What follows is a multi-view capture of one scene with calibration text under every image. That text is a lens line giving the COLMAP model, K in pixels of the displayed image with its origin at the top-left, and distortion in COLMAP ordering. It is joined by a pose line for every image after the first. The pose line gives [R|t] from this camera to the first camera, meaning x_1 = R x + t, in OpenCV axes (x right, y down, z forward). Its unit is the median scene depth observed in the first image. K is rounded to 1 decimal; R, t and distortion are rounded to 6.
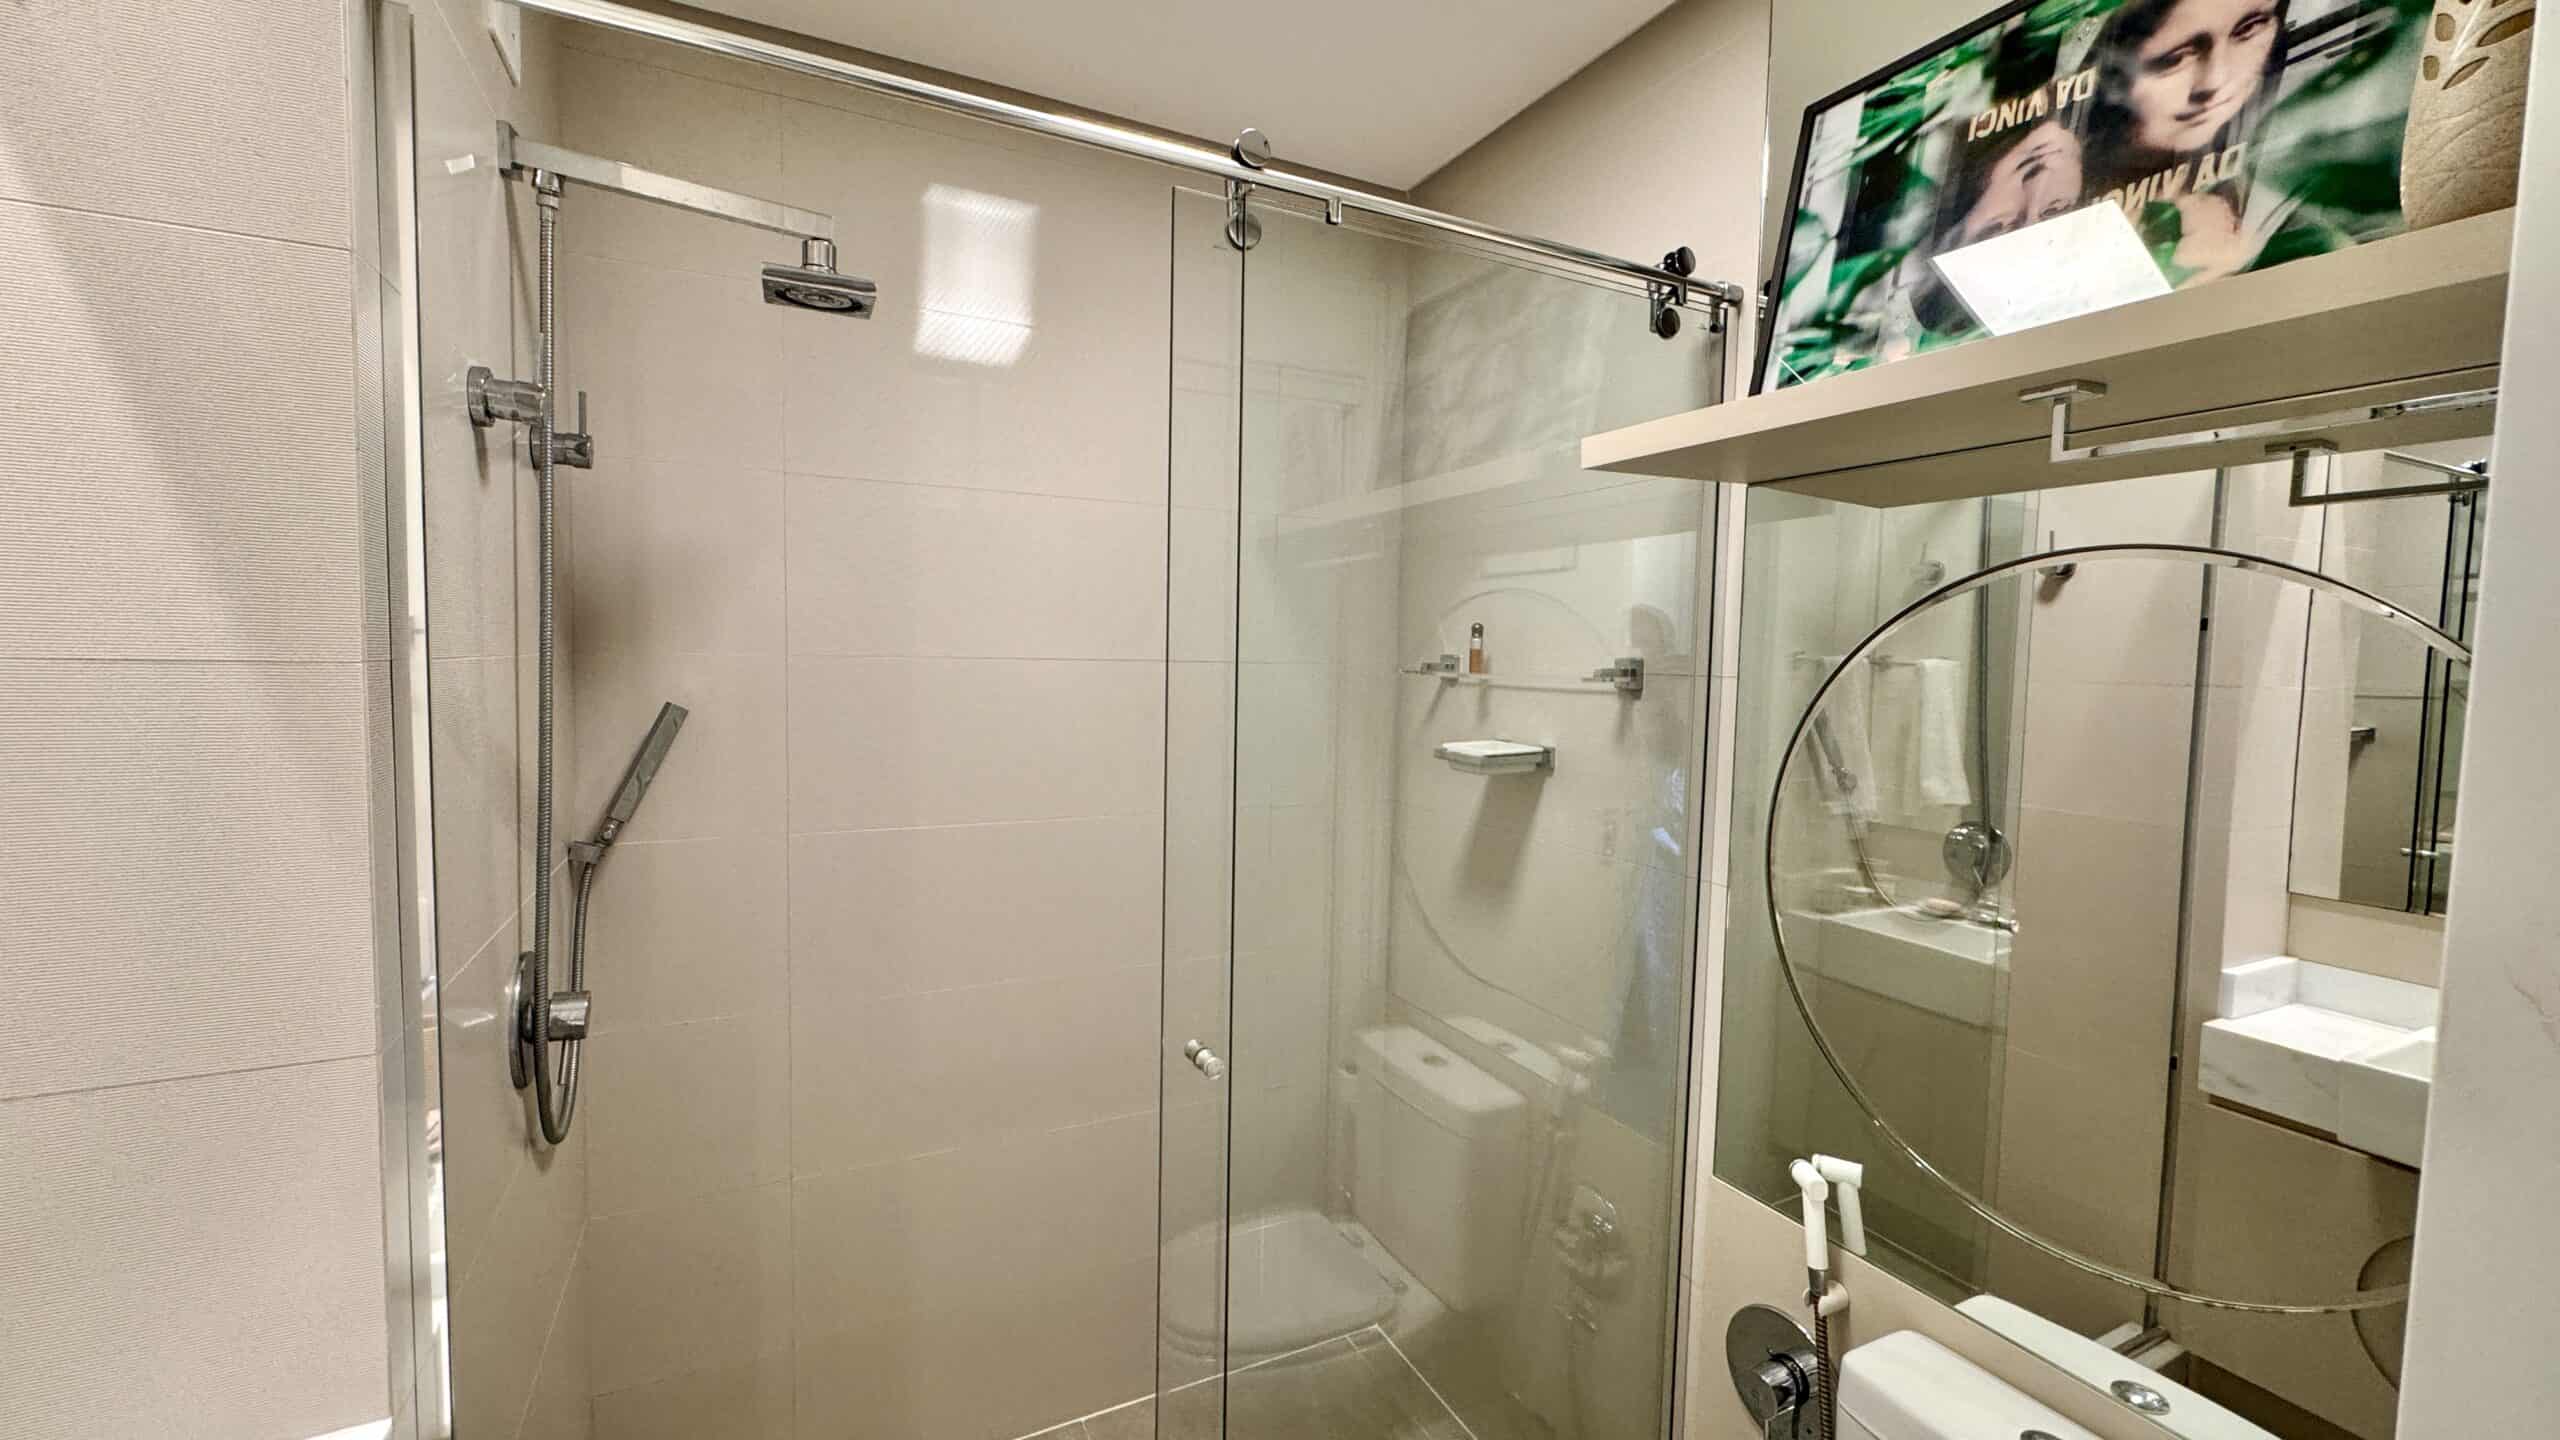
lens RADIAL K [[1026.6, 0, 1281.3], [0, 1026.6, 717.5], [0, 0, 1]] dist [-0.004329, 0.000351]
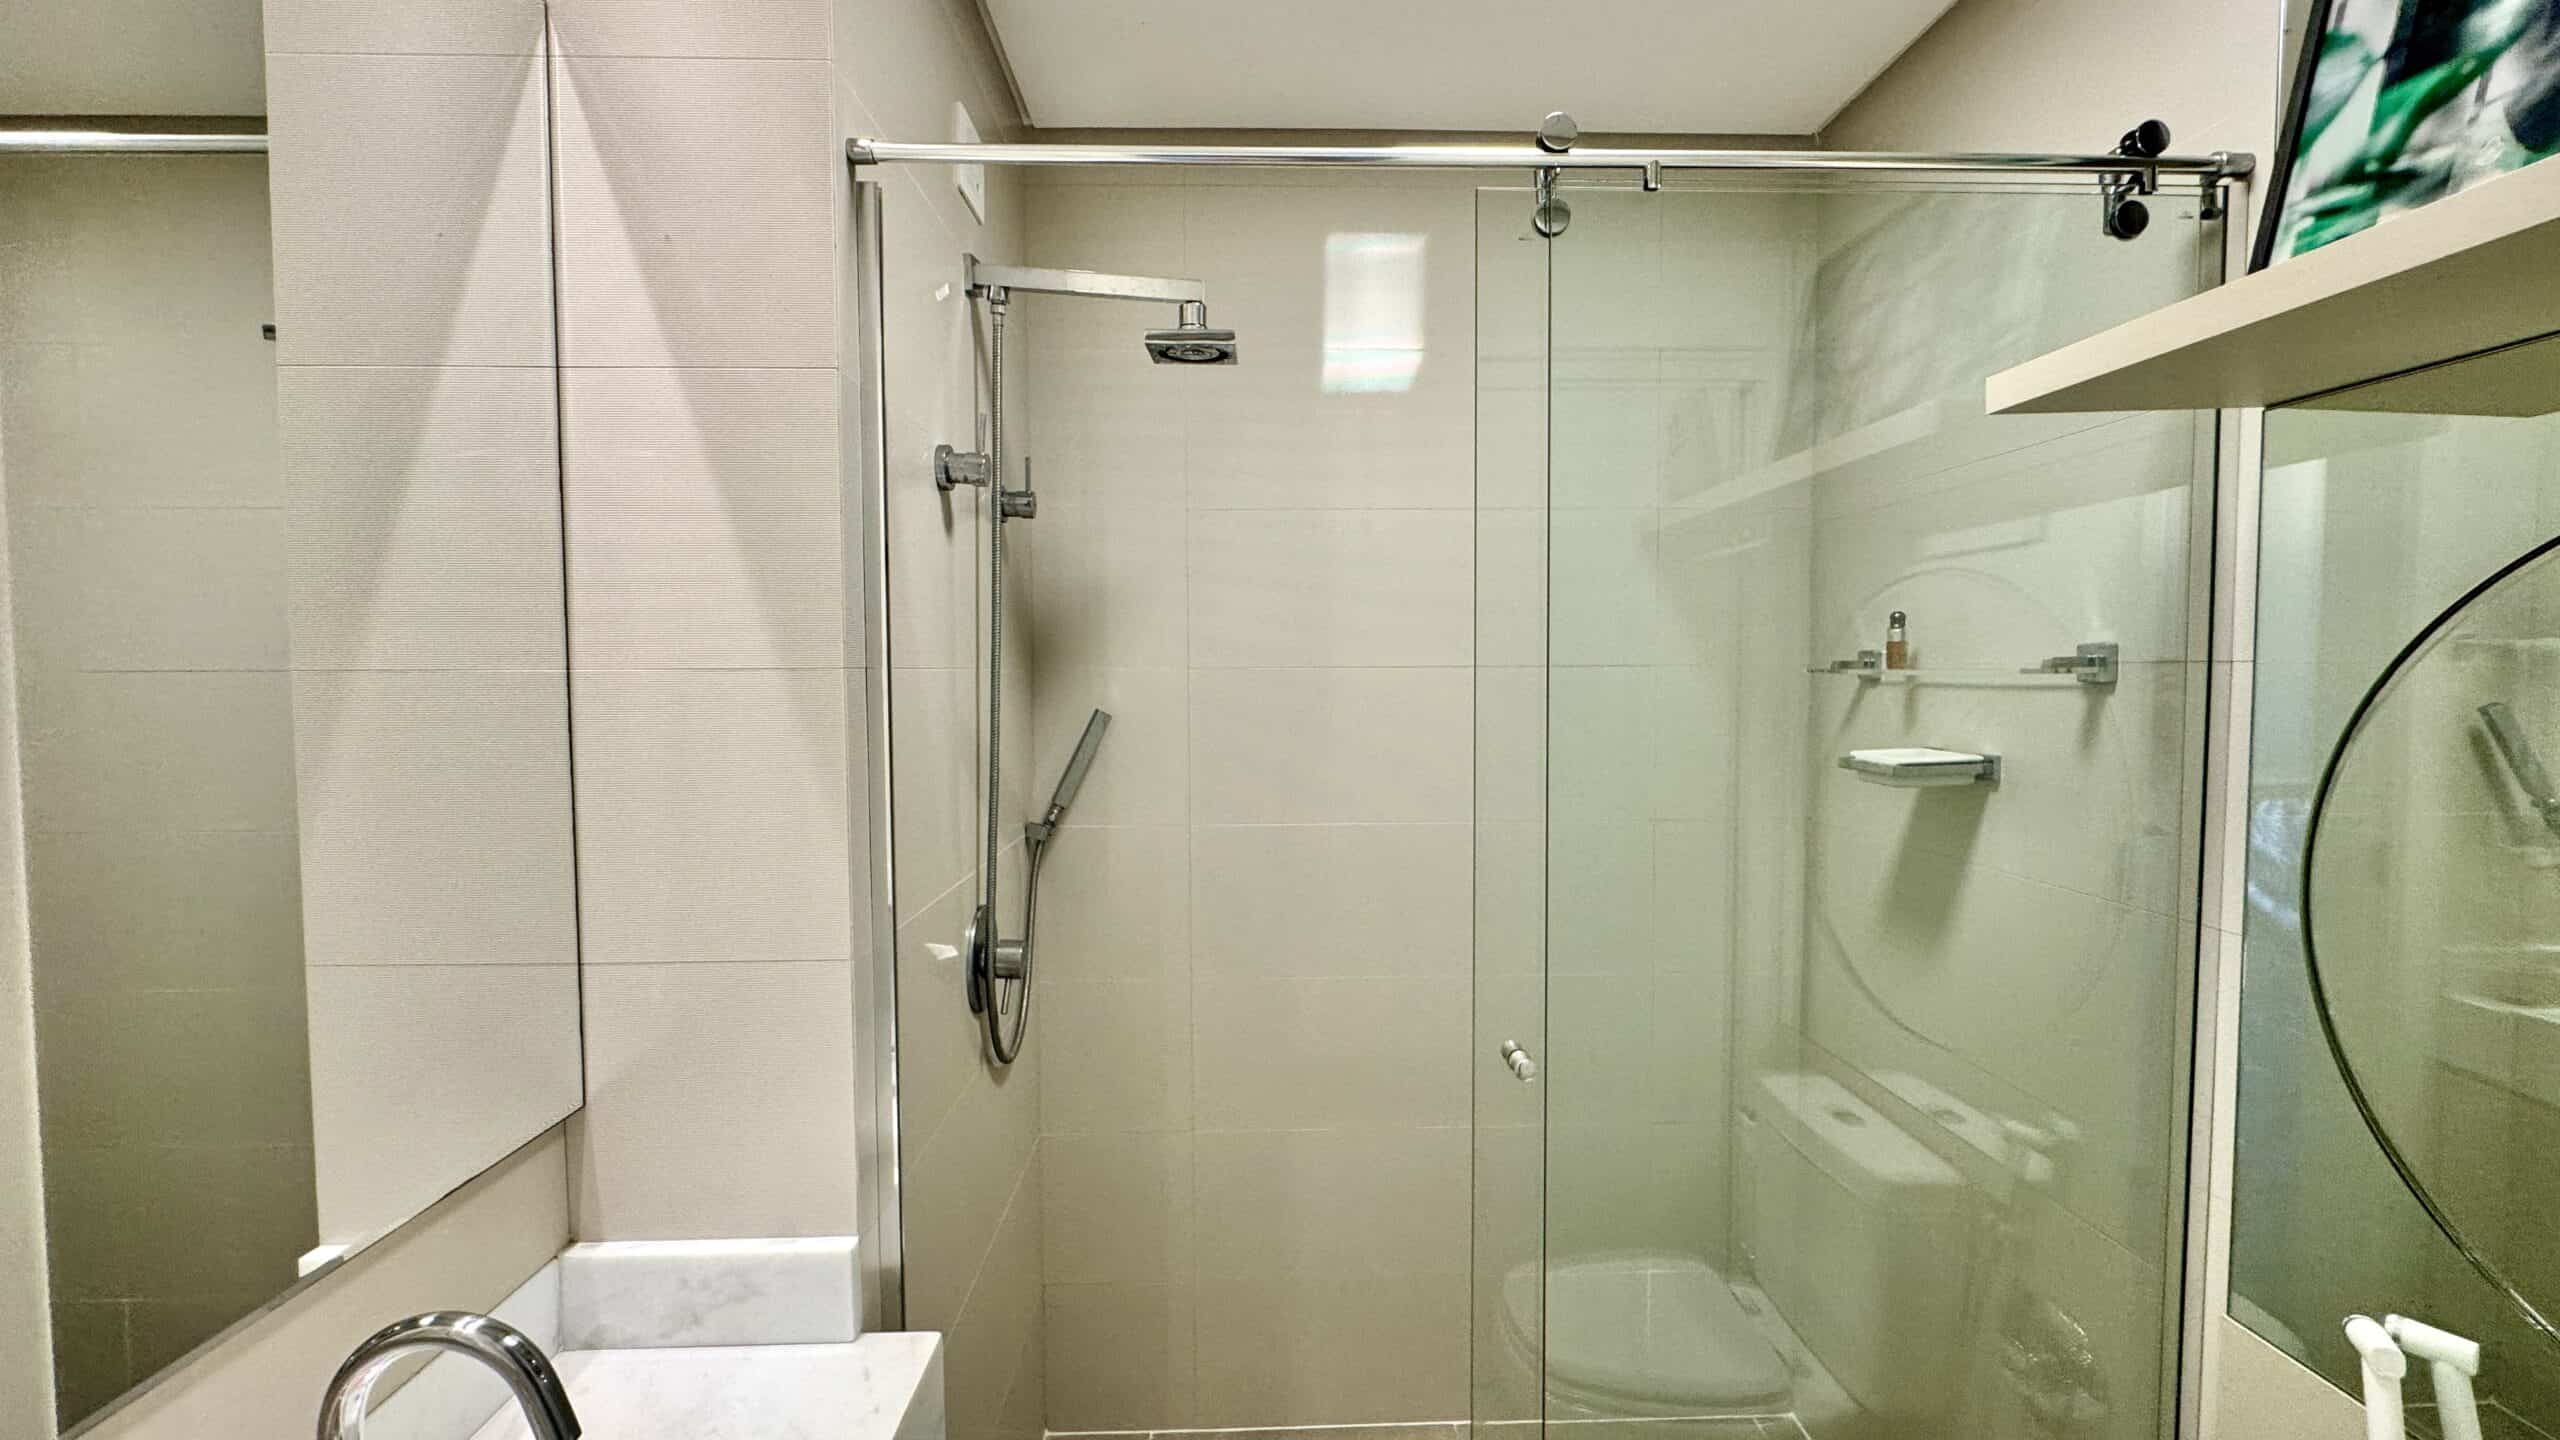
lens RADIAL K [[1026.6, 0, 1273.0], [0, 1026.6, 717.1], [0, 0, 1]] dist [-0.004329, 0.000351]
pose [[0.906633, -0.005760, -0.421881, 0.103687], [-0.002769, 0.999804, -0.019602, 0.019631], [0.421912, 0.018940, 0.906439, 0.003690]]
